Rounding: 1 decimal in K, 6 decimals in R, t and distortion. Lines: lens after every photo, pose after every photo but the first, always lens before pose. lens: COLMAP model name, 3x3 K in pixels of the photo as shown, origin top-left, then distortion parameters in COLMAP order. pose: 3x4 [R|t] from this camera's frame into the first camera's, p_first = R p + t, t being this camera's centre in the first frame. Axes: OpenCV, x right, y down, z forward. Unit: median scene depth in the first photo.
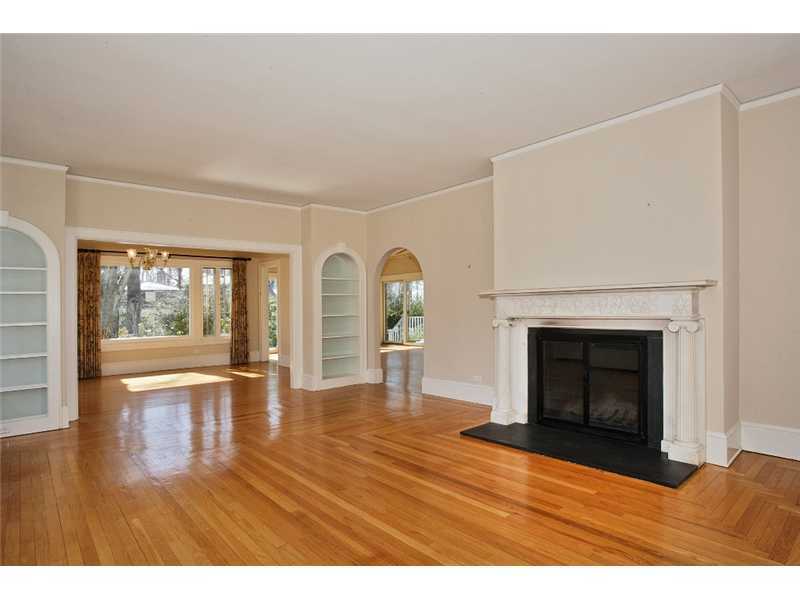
lens RADIAL K [[475.2, 0, 400.0], [0, 475.2, 300.0], [0, 0, 1]] dist [-0.102503, 0.065127]
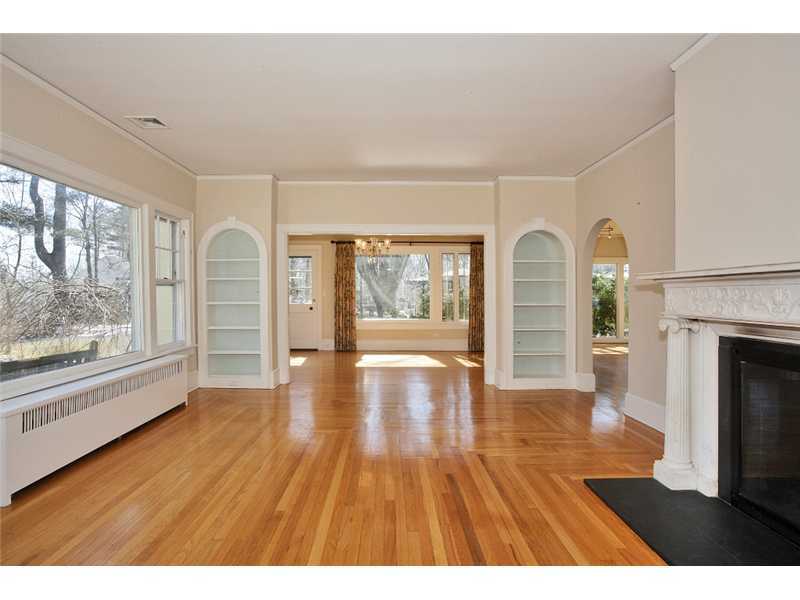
lens RADIAL K [[475.2, 0, 400.0], [0, 475.2, 300.0], [0, 0, 1]] dist [-0.102503, 0.065127]
pose [[0.729690, 0.028006, -0.683204, 0.272240], [-0.007306, 0.999423, 0.033165, -0.002105], [0.683739, -0.019209, 0.729474, 0.229096]]
